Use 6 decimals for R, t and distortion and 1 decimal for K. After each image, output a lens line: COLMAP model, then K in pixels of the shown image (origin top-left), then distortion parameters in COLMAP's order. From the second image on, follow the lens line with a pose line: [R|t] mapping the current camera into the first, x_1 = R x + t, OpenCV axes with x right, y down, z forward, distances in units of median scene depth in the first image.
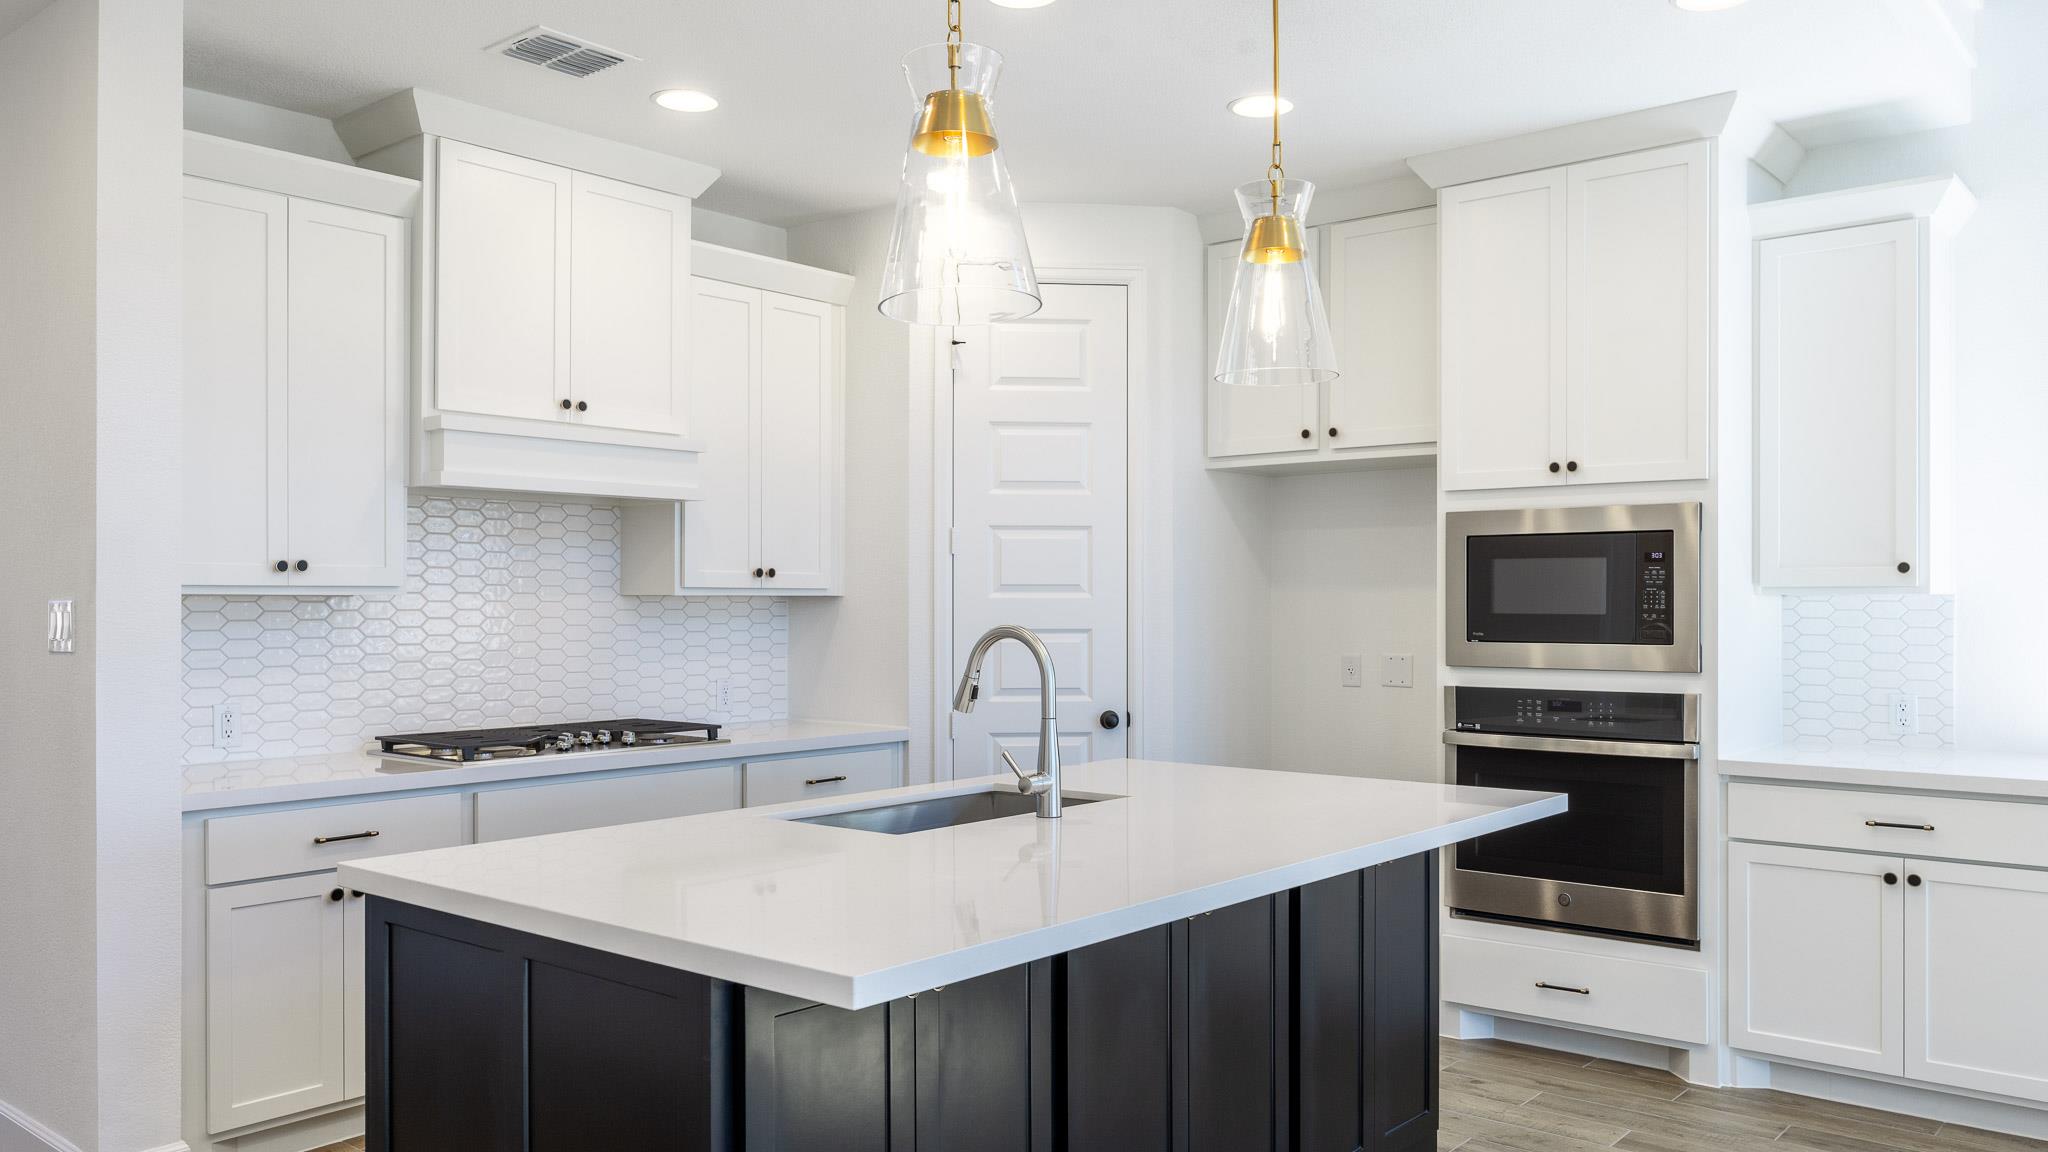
lens RADIAL K [[1536.6, 0, 1025.6], [0, 1536.6, 588.8], [0, 0, 1]] dist [0.007488, 0.002361]
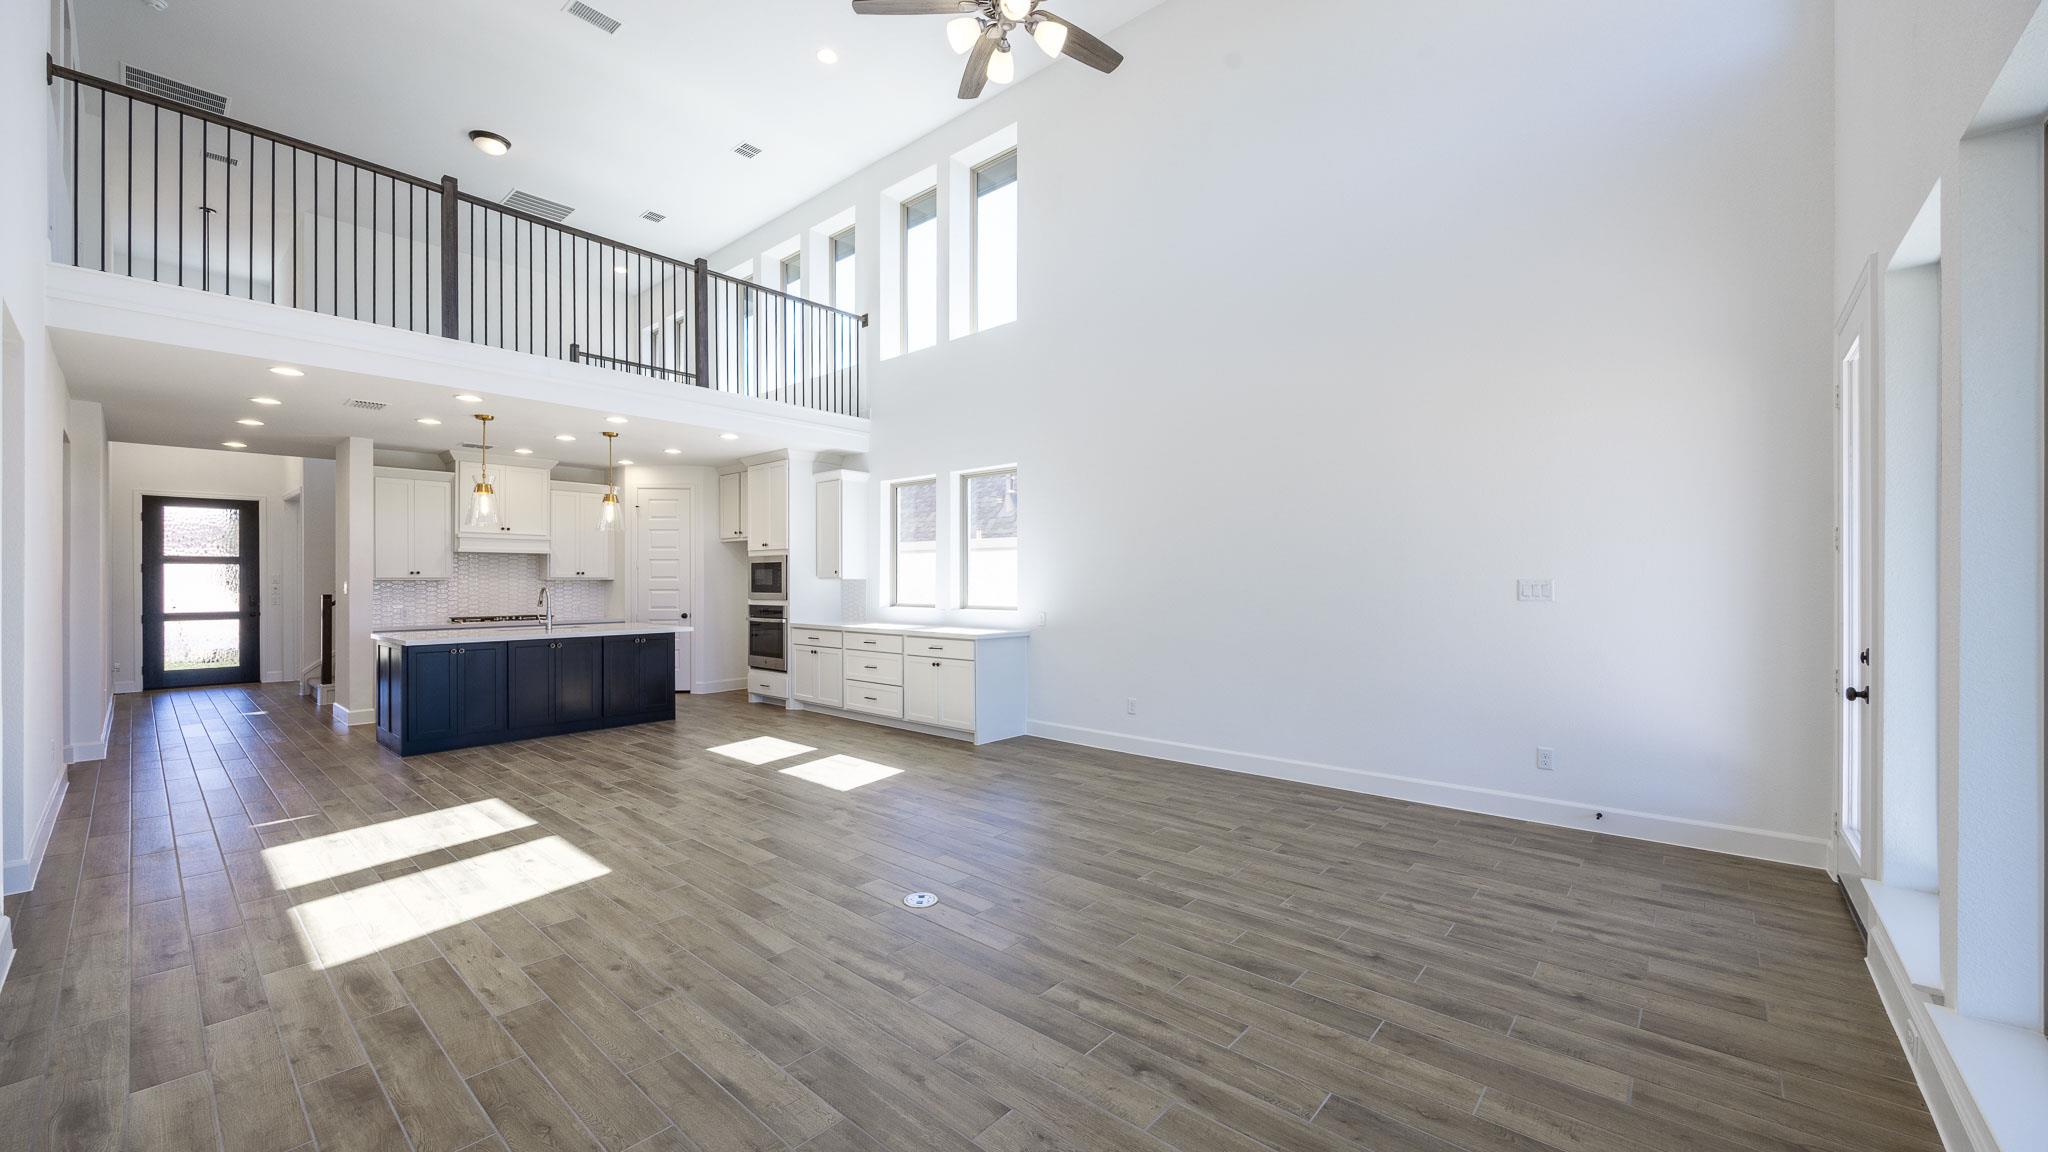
lens RADIAL K [[783.8, 0, 1020.4], [0, 783.8, 570.2], [0, 0, 1]] dist [-0.001470, -0.000054]
pose [[0.999591, -0.001602, -0.028546, 1.044219], [0.001493, 0.999992, -0.003828, -0.010830], [0.028552, 0.003784, 0.999585, -0.893098]]
